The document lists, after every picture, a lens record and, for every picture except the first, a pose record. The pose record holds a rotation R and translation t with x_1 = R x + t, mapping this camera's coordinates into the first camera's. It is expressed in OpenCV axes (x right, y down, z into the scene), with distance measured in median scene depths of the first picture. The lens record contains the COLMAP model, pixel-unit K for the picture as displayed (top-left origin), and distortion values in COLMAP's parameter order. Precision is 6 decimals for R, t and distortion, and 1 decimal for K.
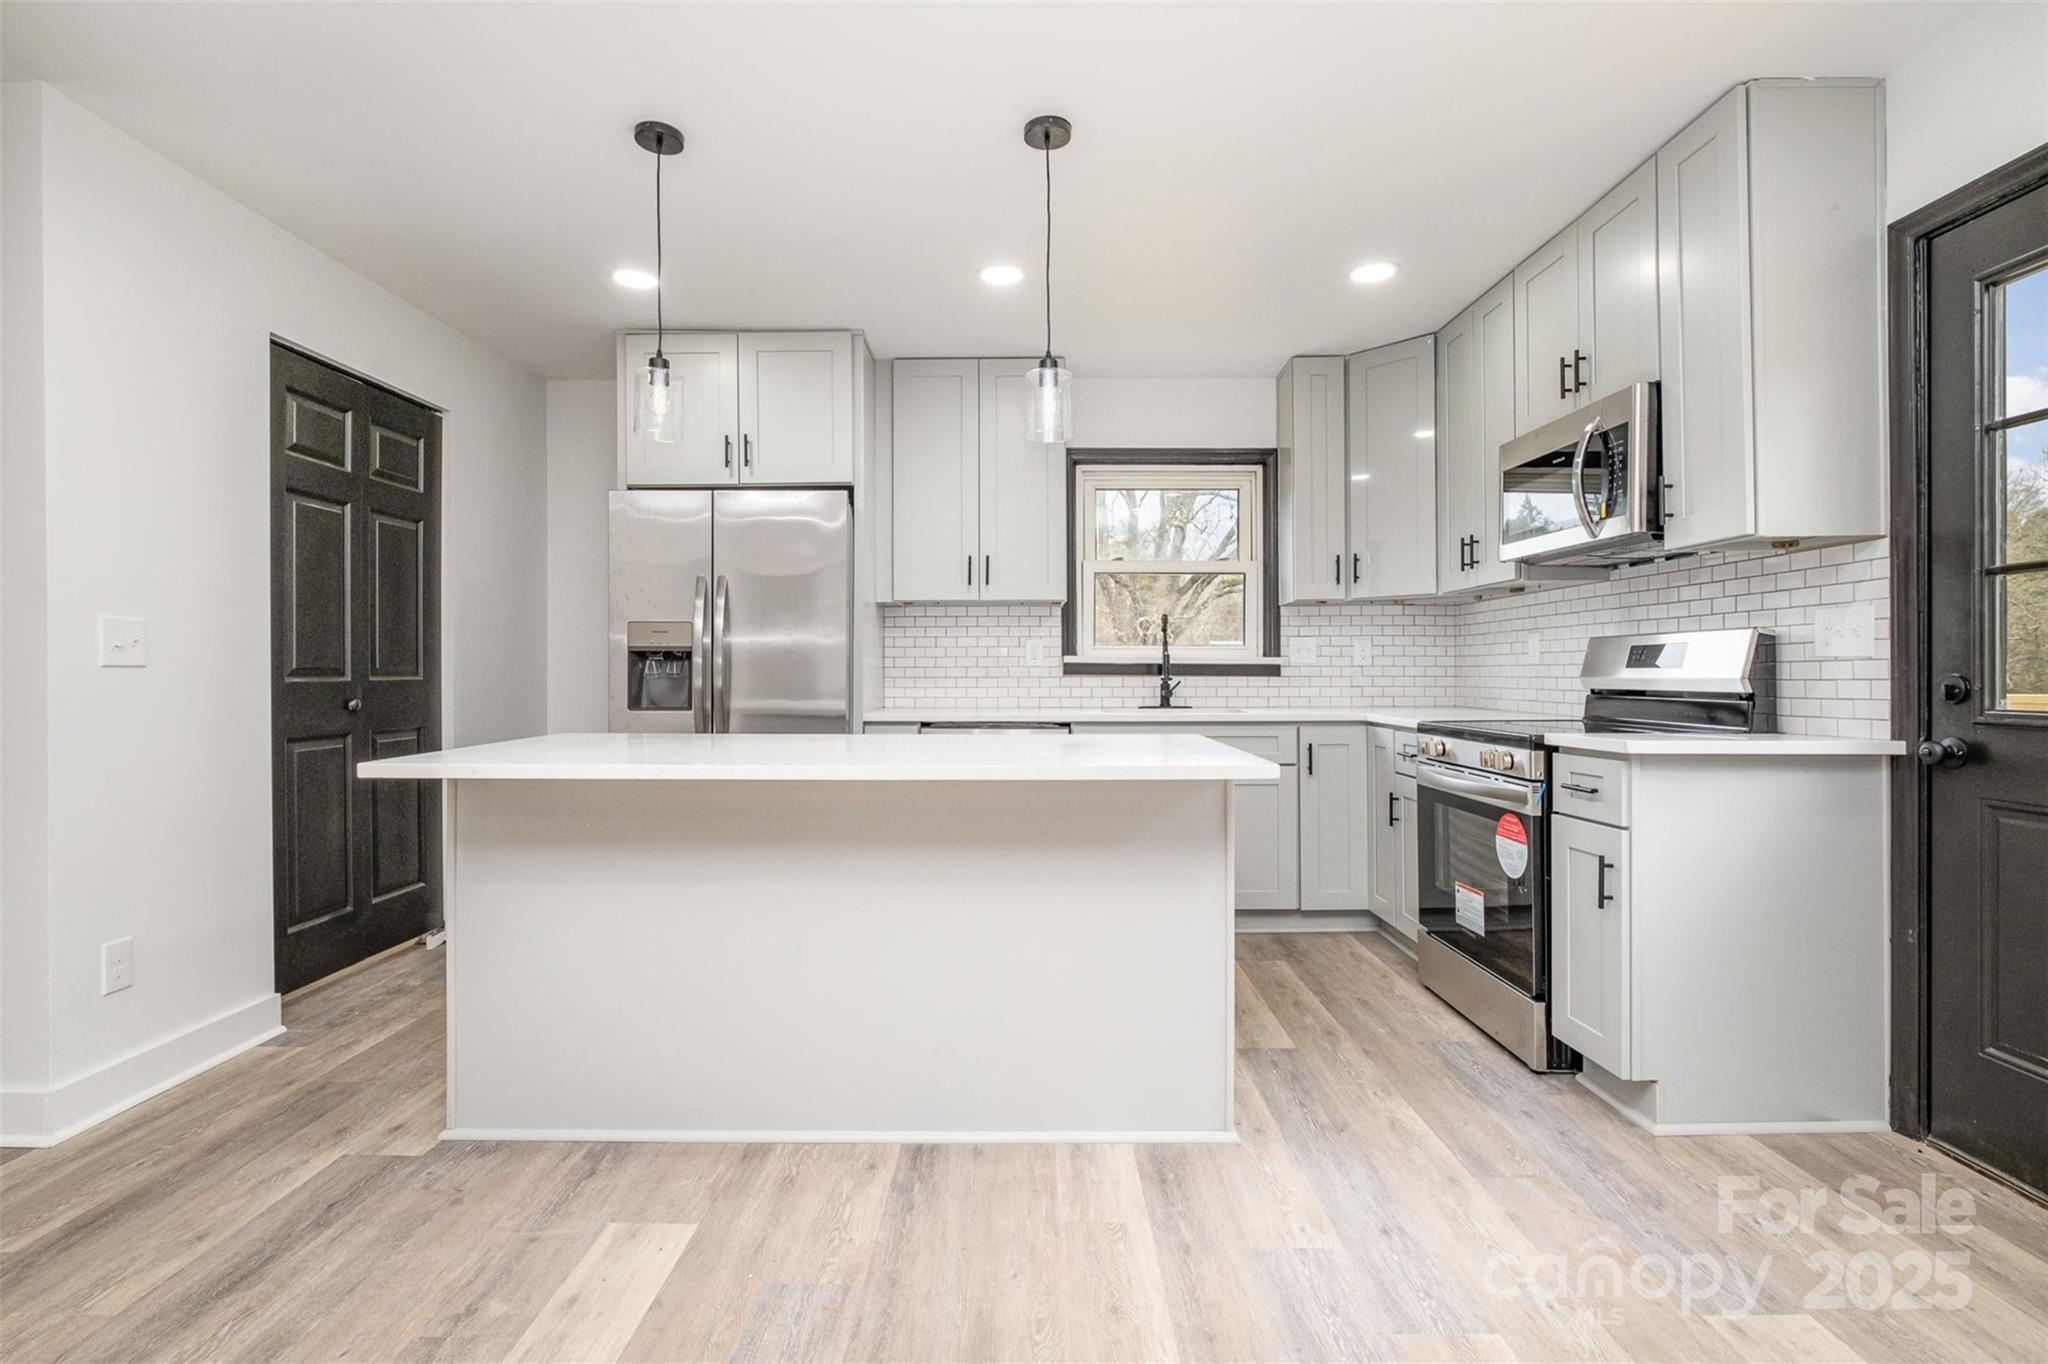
lens RADIAL K [[970.6, 0, 1014.8], [0, 970.6, 674.8], [0, 0, 1]] dist [-0.005098, 0.000029]
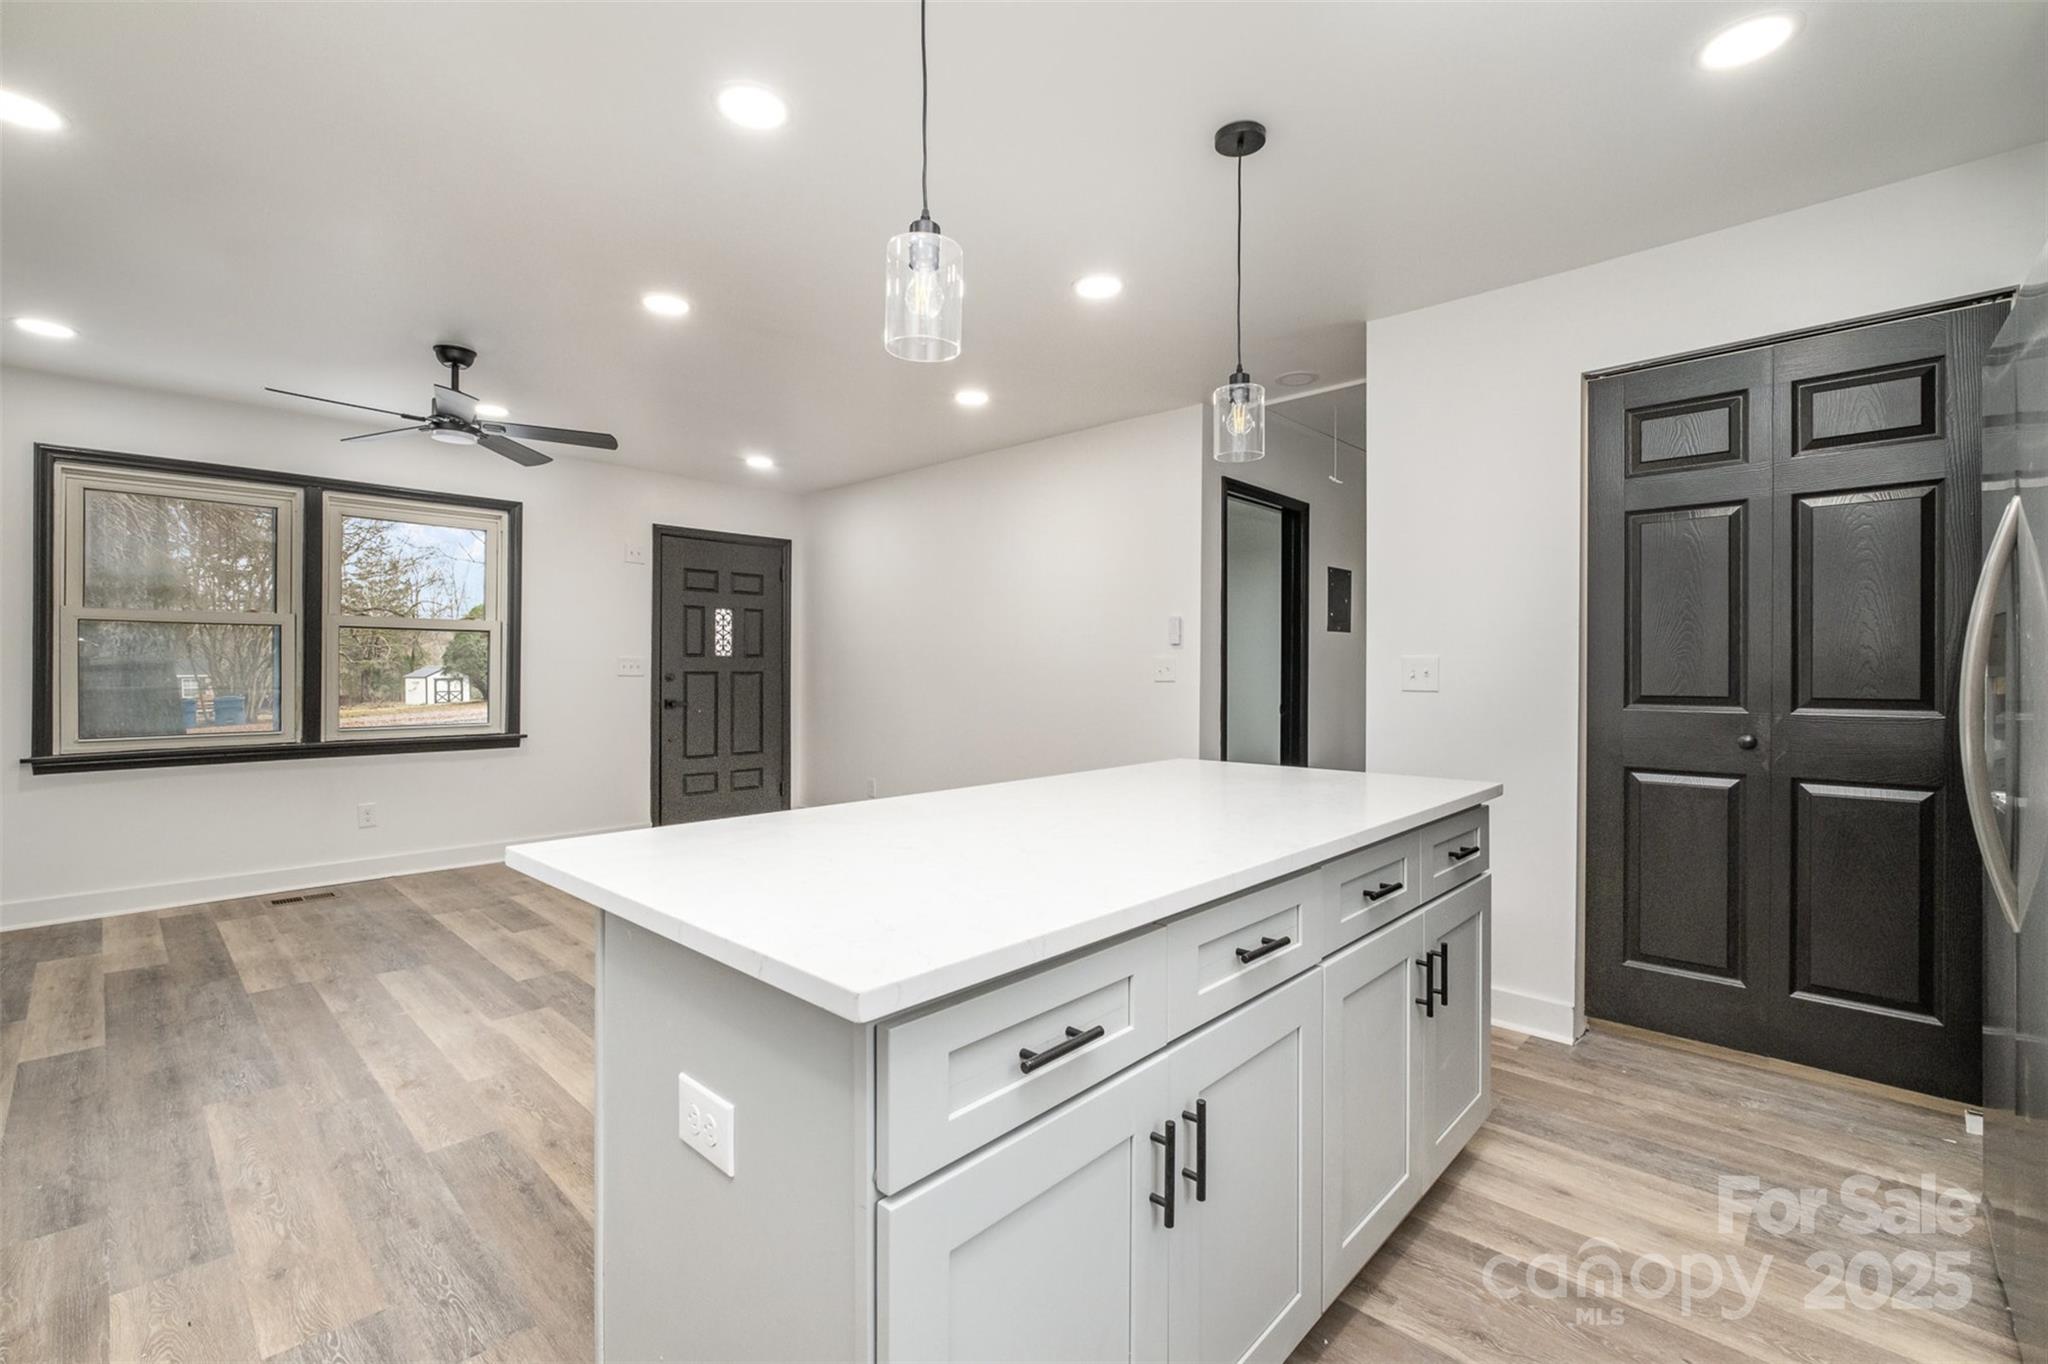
lens RADIAL K [[888.1, 0, 1018.5], [0, 888.1, 674.1], [0, 0, 1]] dist [-0.005356, -0.001051]
pose [[-0.683470, 0.003721, -0.729969, 0.393542], [-0.006014, 0.999924, 0.010728, -0.042012], [0.729954, 0.011722, -0.683396, 1.381822]]
